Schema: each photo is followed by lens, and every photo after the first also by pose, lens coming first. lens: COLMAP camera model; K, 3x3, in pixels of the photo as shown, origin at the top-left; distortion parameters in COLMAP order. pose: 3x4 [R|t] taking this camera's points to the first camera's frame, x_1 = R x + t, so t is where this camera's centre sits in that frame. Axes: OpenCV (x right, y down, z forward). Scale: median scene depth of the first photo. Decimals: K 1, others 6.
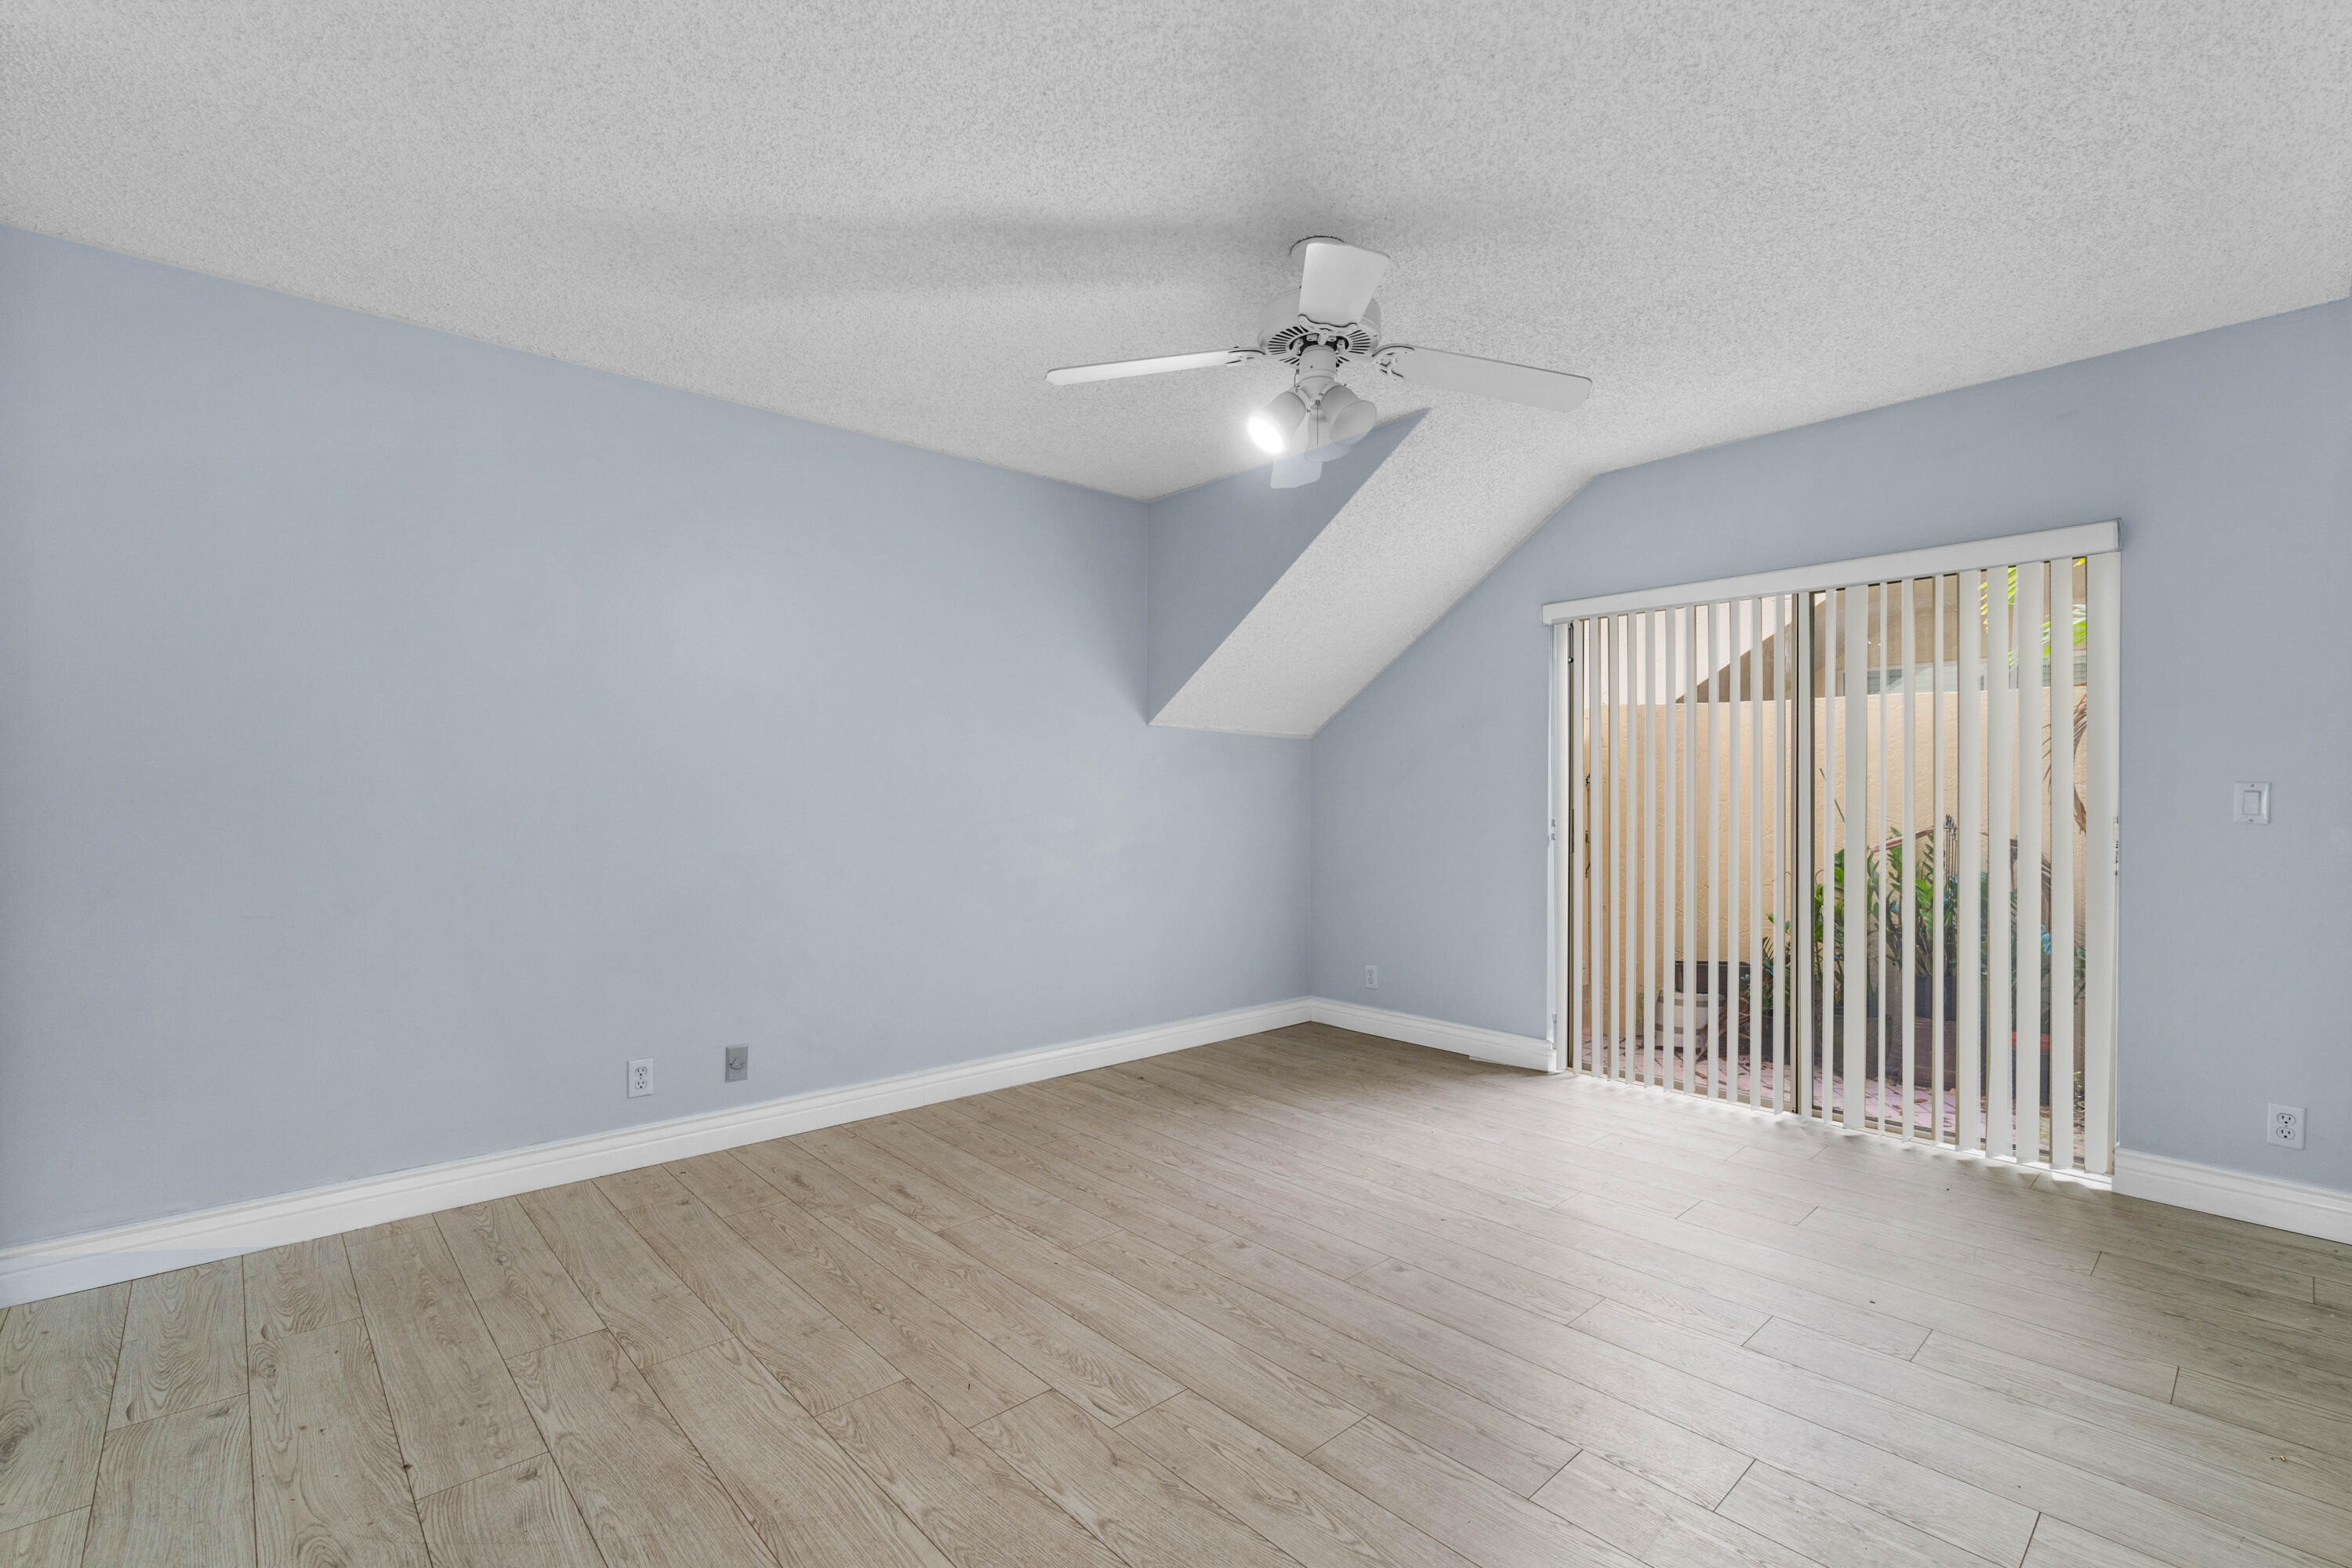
lens RADIAL K [[1026.7, 0, 1165.9], [0, 1026.7, 783.6], [0, 0, 1]] dist [-0.003260, -0.000411]
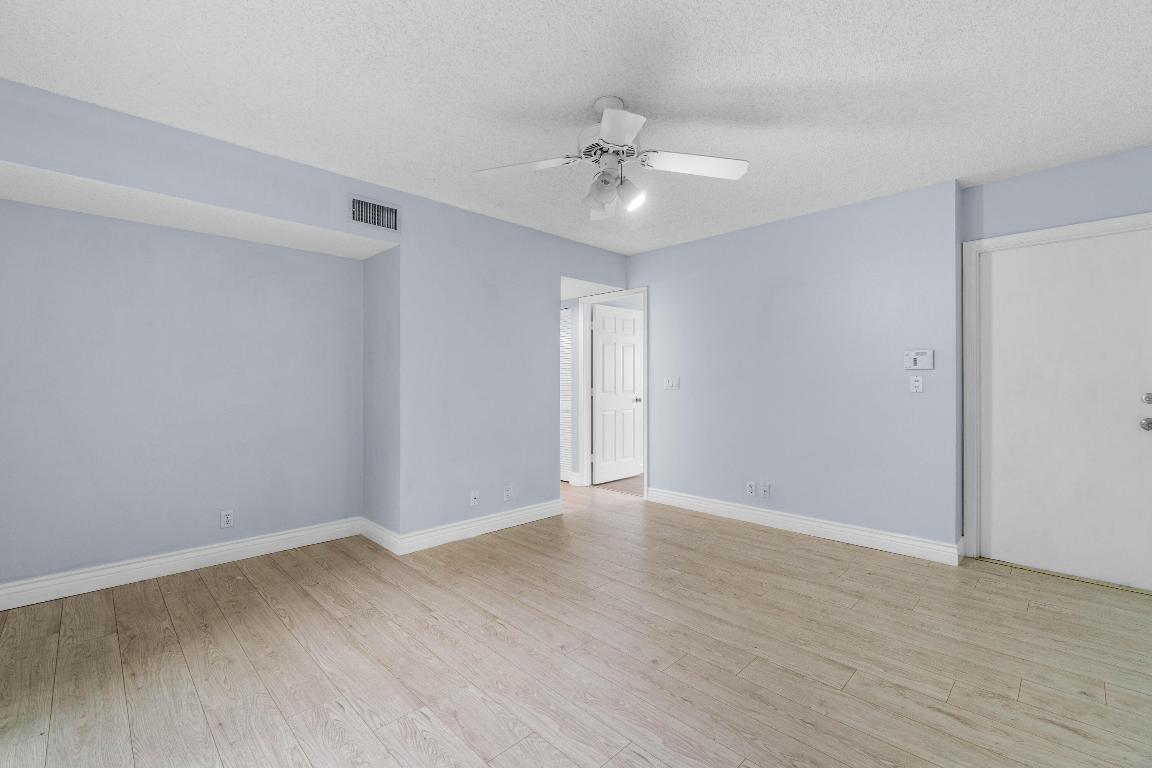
lens RADIAL K [[502.9, 0, 571.0], [0, 502.9, 383.8], [0, 0, 1]] dist [-0.003260, -0.000411]
pose [[-0.998739, -0.002922, -0.050113, 0.261034], [-0.002561, 0.999970, -0.007264, 0.021571], [0.050133, -0.007127, -0.998717, 1.897421]]
